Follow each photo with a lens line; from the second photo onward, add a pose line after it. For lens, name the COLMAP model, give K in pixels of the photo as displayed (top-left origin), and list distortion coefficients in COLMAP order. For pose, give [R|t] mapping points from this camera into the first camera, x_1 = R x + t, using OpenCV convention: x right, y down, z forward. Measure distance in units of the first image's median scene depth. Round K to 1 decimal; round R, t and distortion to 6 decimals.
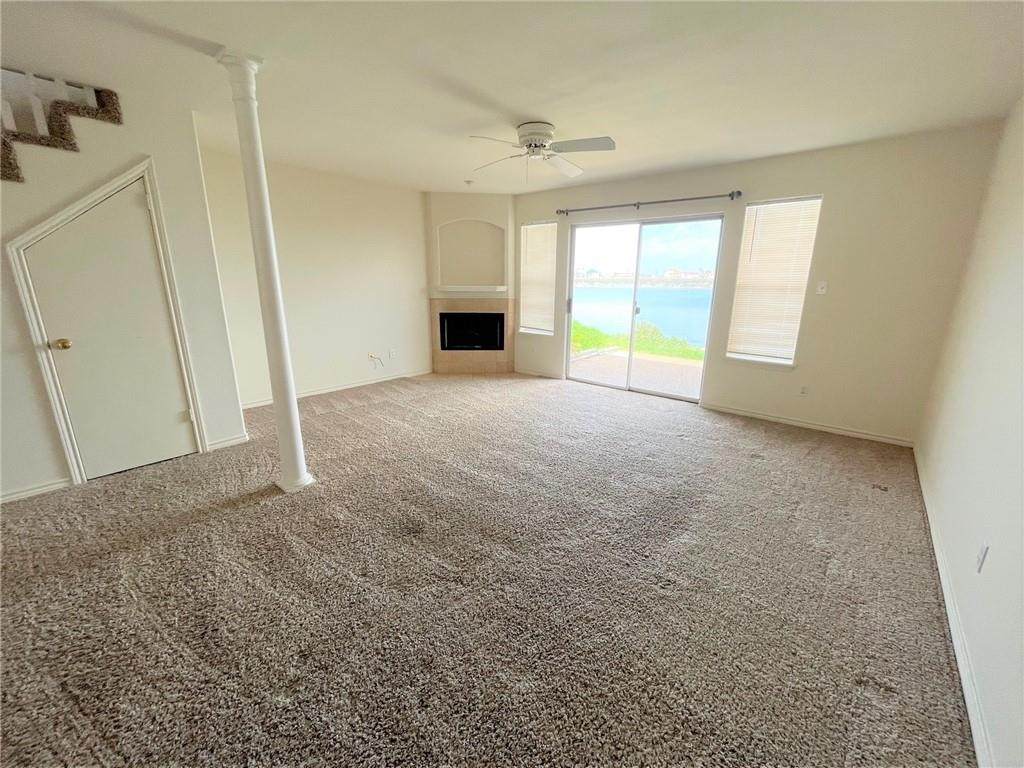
lens RADIAL K [[415.2, 0, 511.9], [0, 415.2, 384.5], [0, 0, 1]] dist [-0.003836, -0.000122]
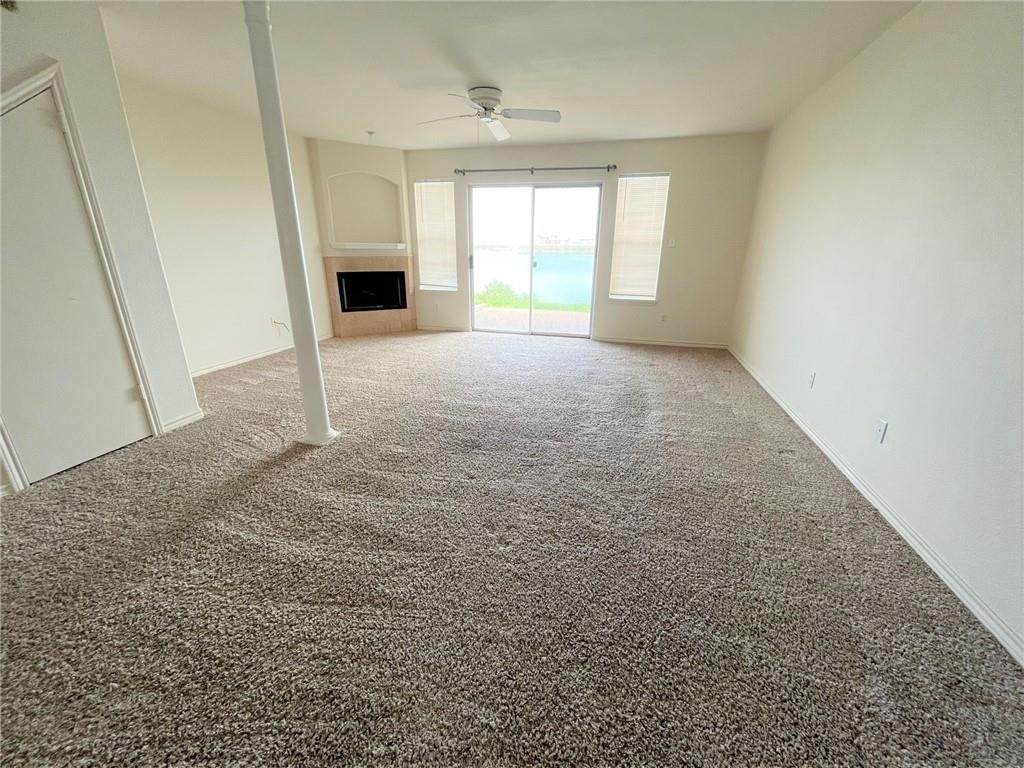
lens RADIAL K [[415.2, 0, 514.0], [0, 415.2, 383.9], [0, 0, 1]] dist [-0.003836, -0.000122]
pose [[0.903129, -0.135595, 0.407396, -0.340274], [0.104377, 0.989696, 0.098017, 0.042669], [-0.416489, -0.045999, 0.907976, -0.060377]]
